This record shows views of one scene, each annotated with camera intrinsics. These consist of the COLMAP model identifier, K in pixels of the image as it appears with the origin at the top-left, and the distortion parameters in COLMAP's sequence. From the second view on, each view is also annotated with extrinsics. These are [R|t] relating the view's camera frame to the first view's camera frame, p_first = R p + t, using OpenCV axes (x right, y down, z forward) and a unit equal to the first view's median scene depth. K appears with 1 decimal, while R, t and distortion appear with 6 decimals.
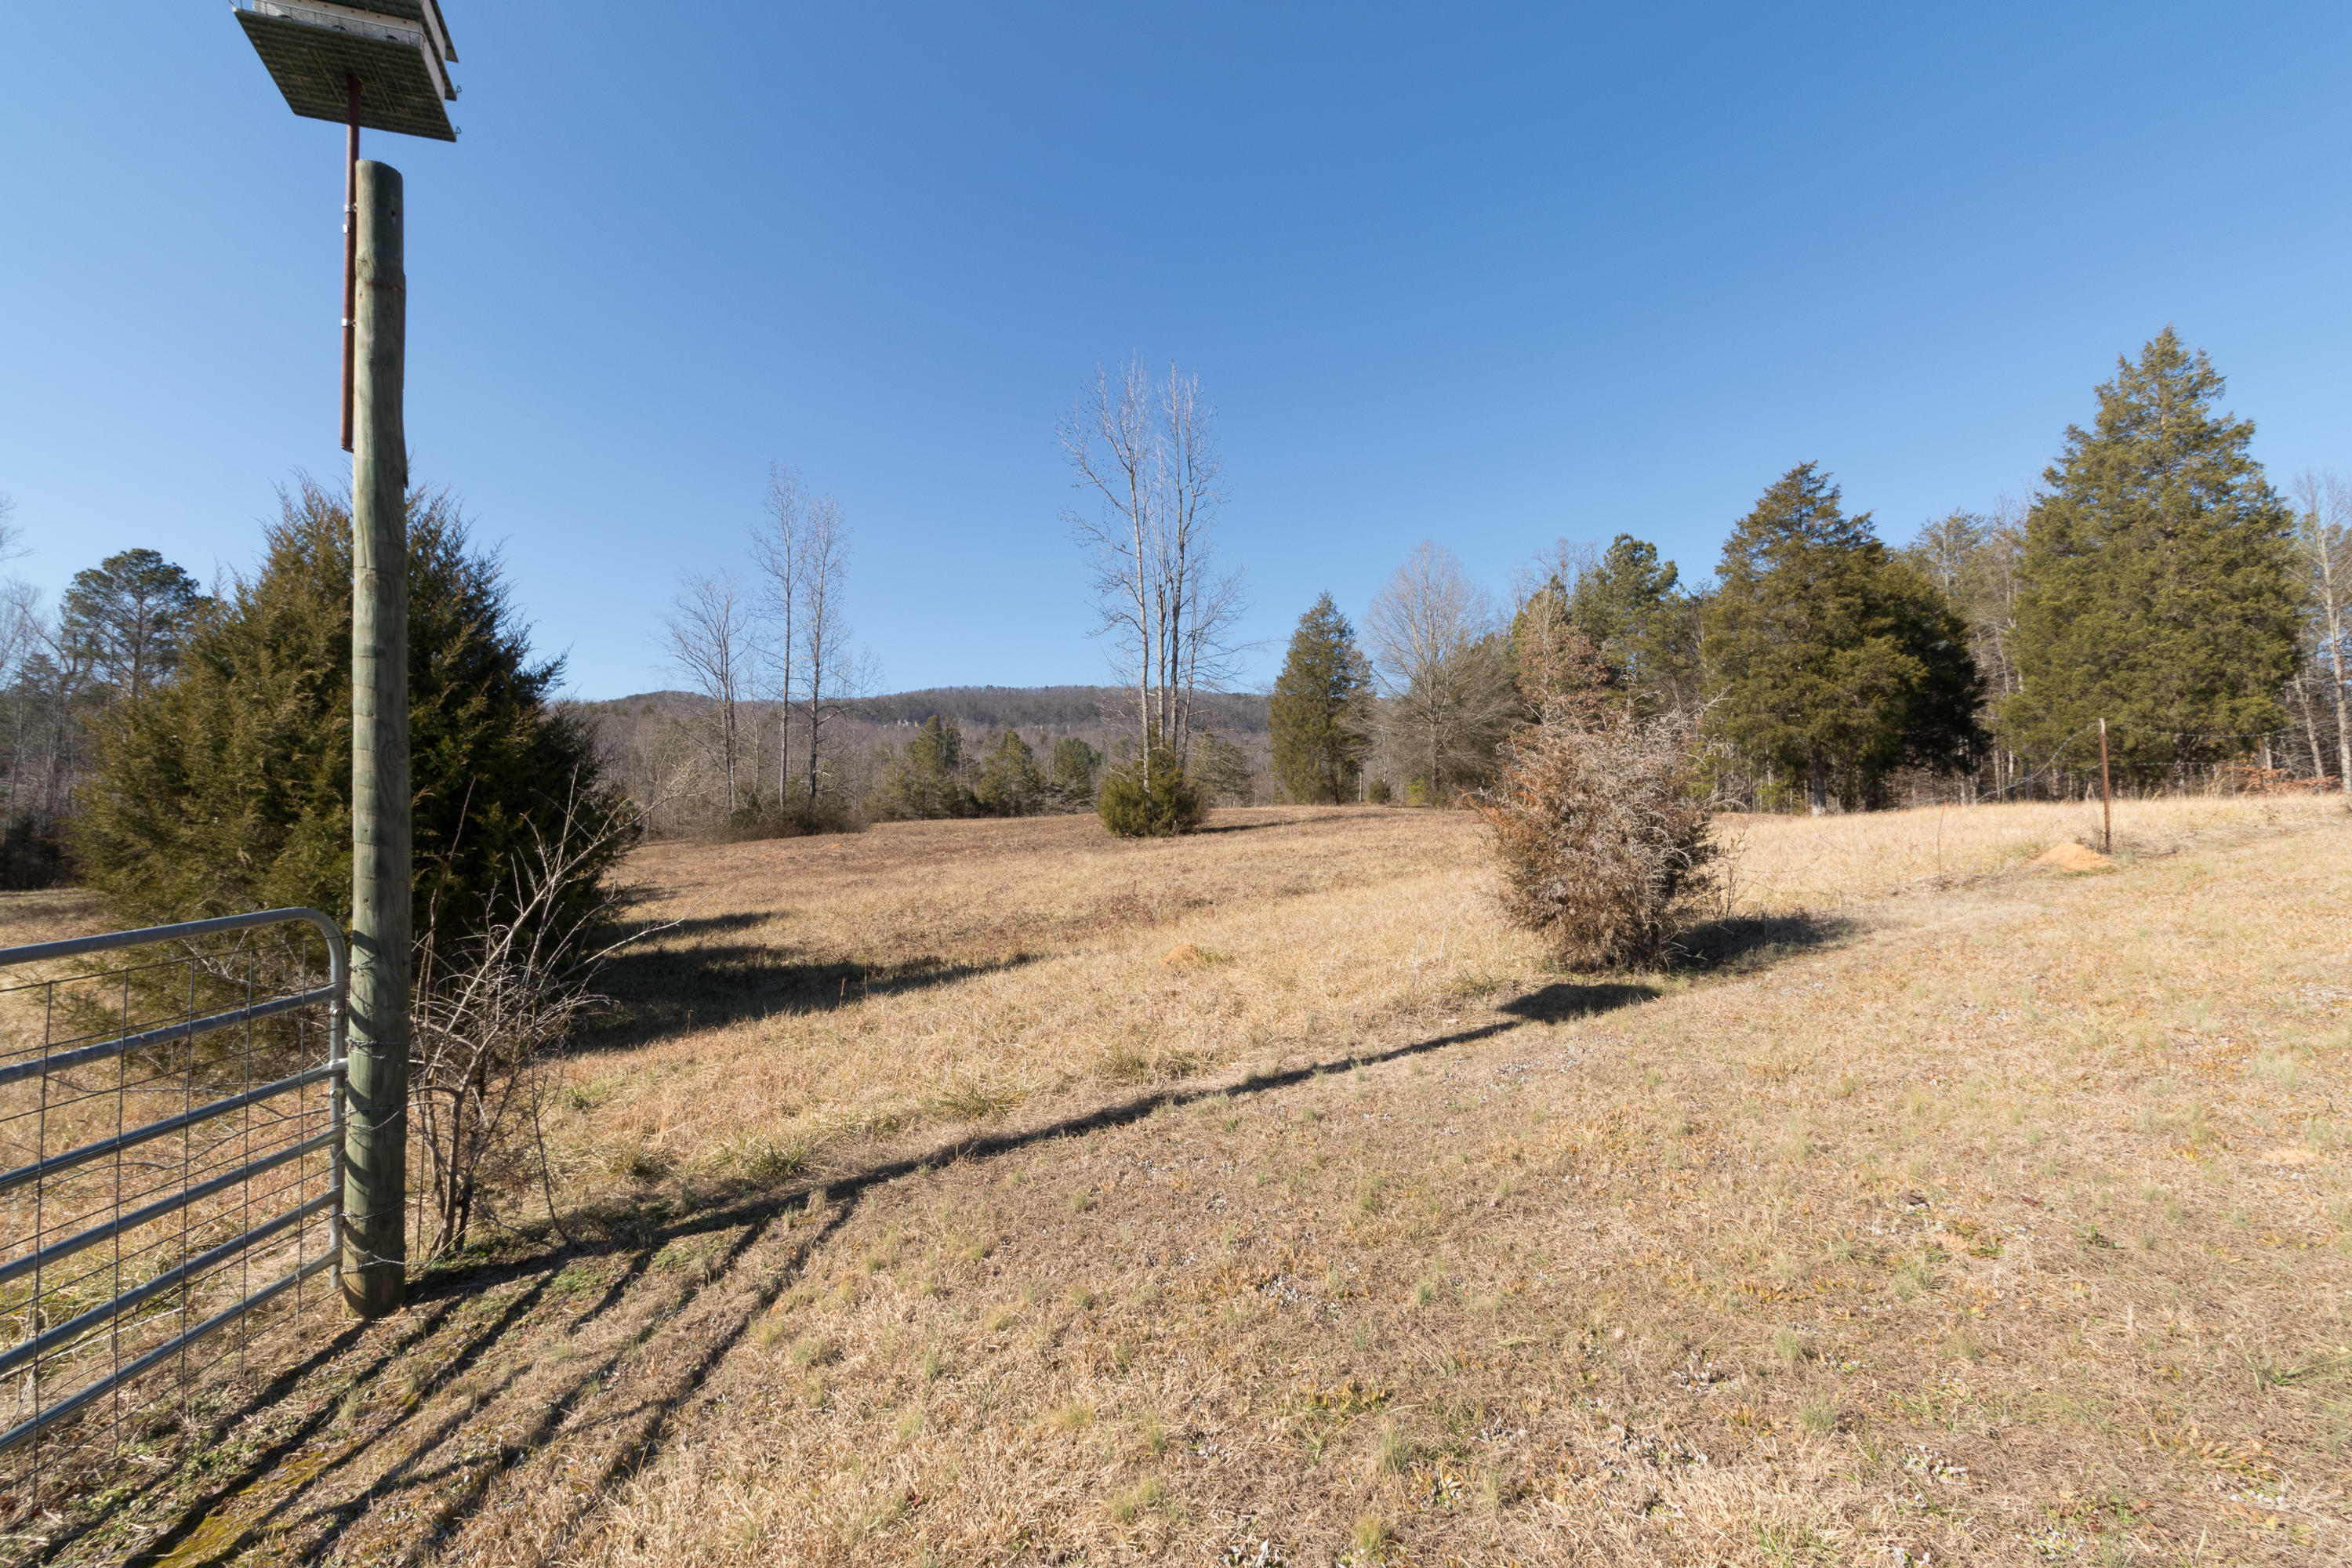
lens RADIAL K [[1111.6, 0, 1048.0], [0, 1111.6, 781.3], [0, 0, 1]] dist [-0.000008, -0.000123]
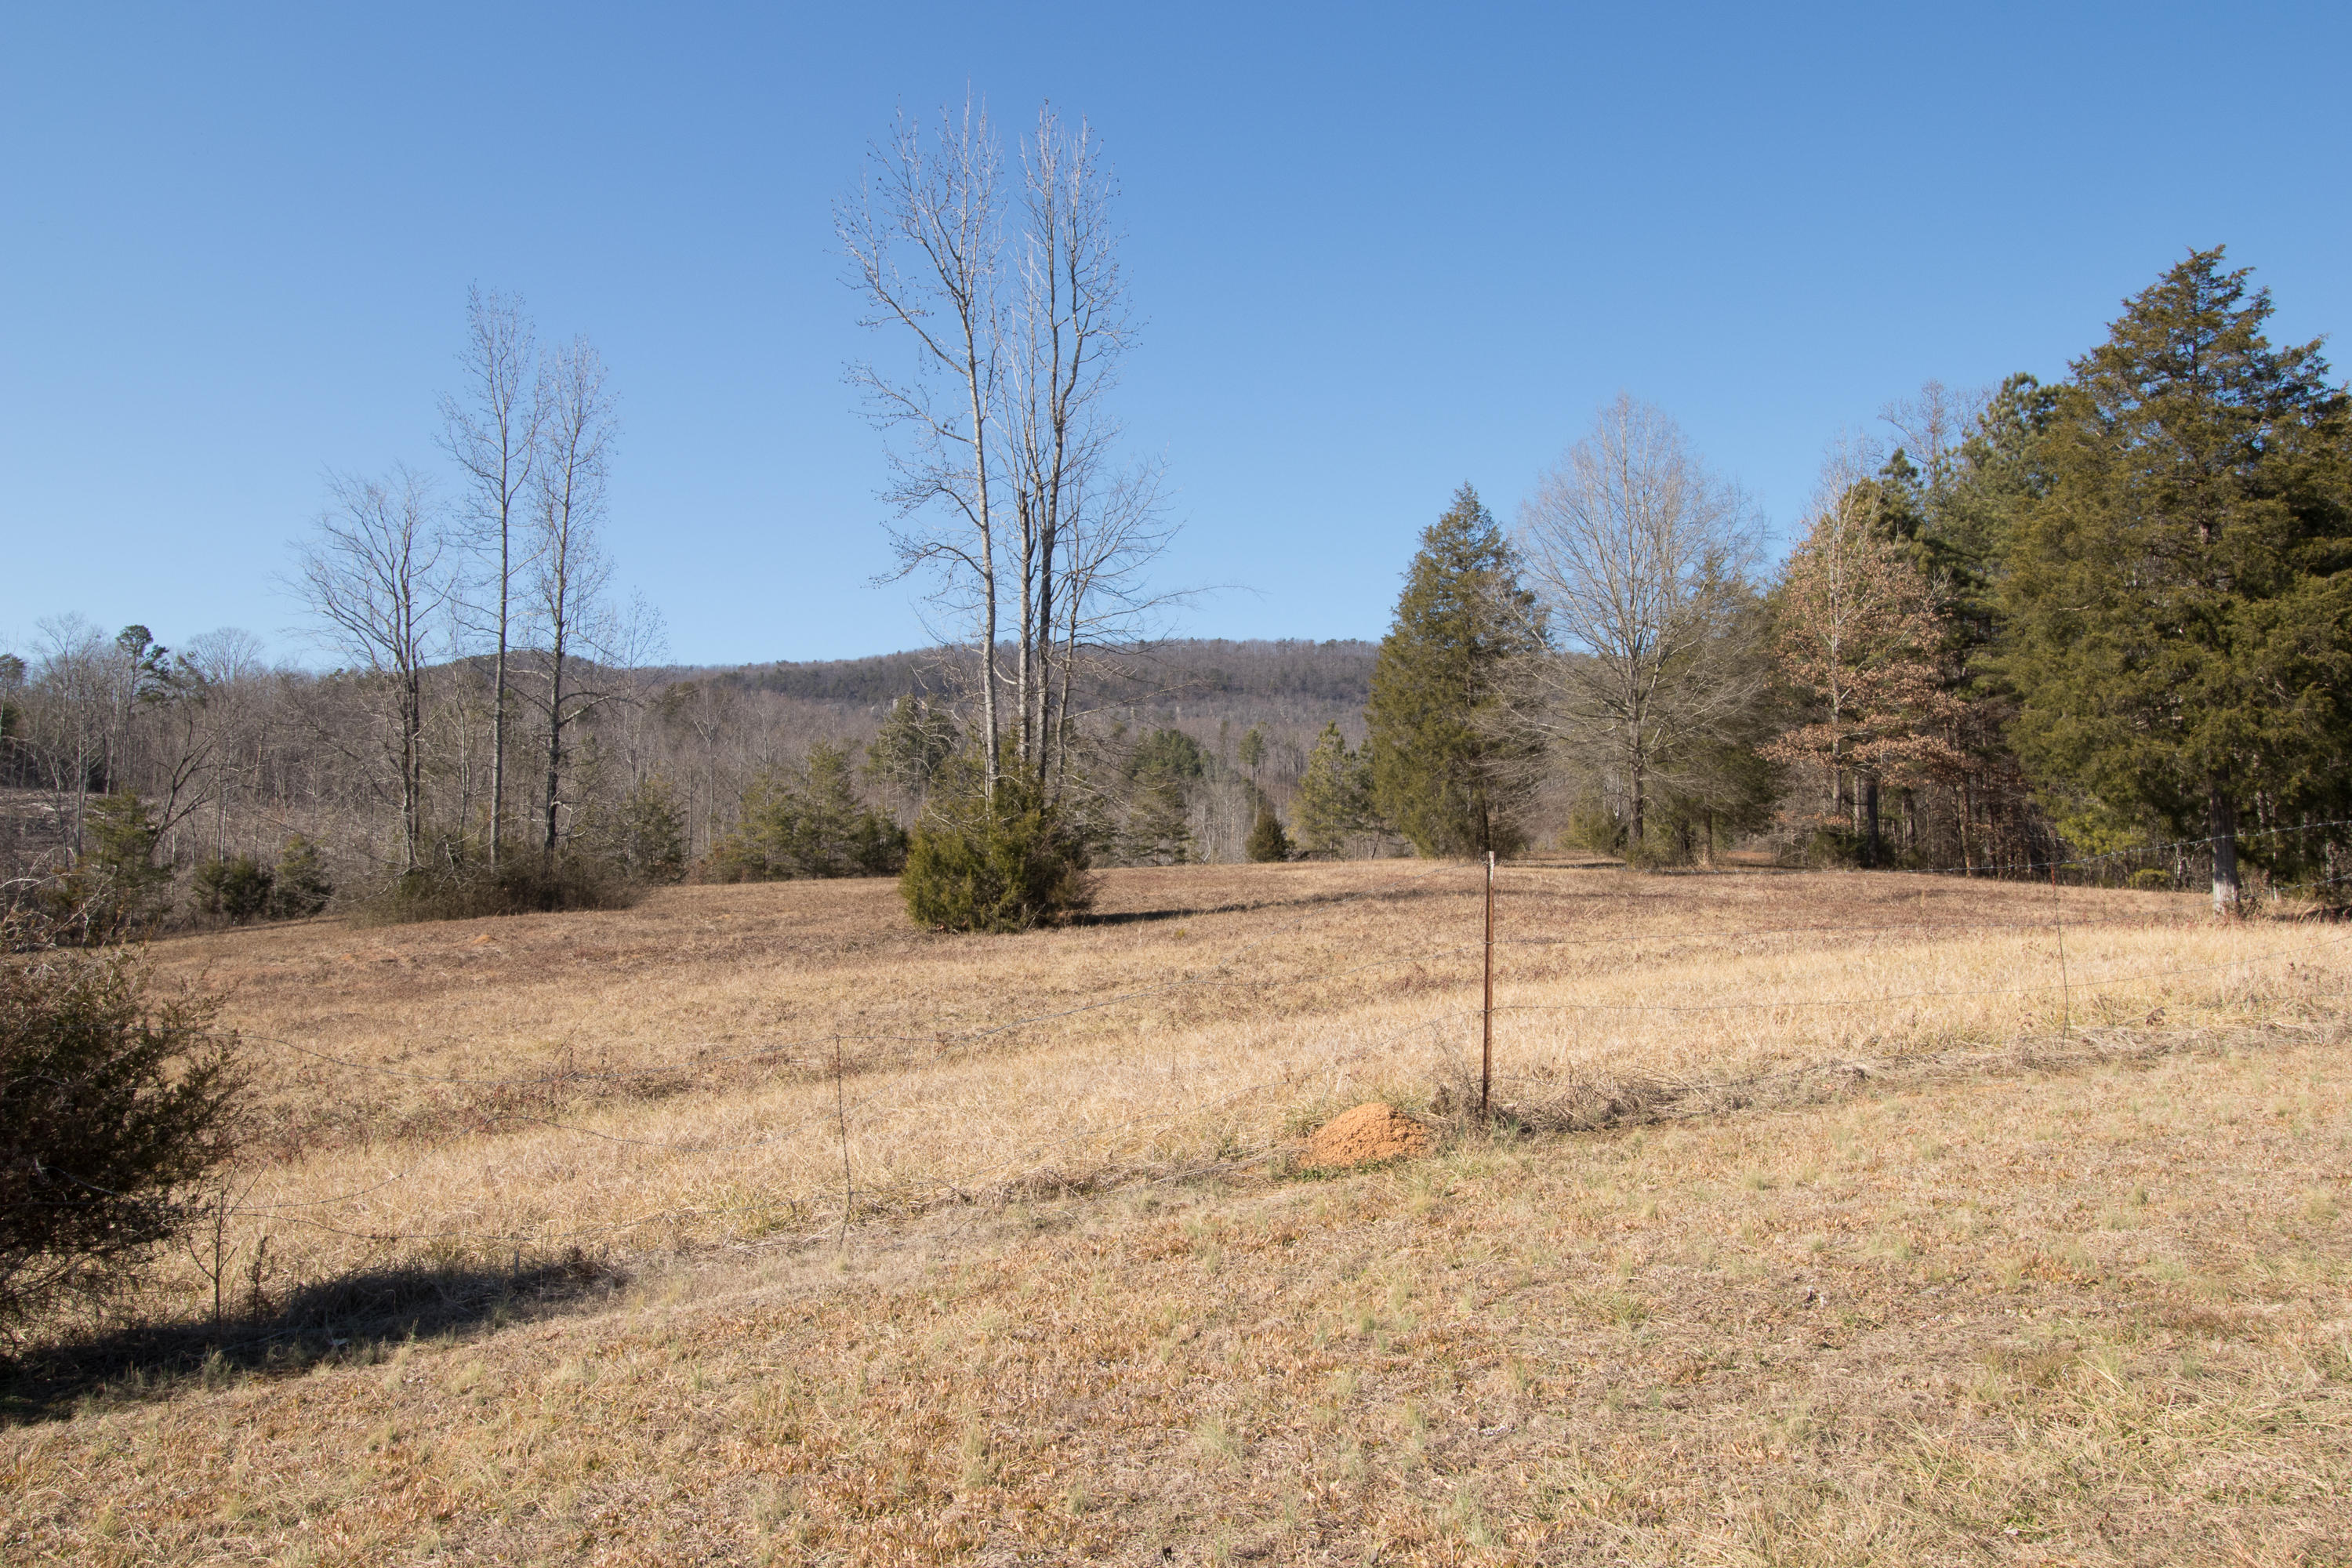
lens RADIAL K [[1872.2, 0, 1176.0], [0, 1872.2, 784.0], [0, 0, 1]] dist [0.002804, 0.005773]
pose [[0.995159, 0.003123, -0.098228, 0.274707], [-0.003029, 0.999995, 0.001104, -0.026612], [0.098230, -0.000801, 0.995163, 0.042505]]
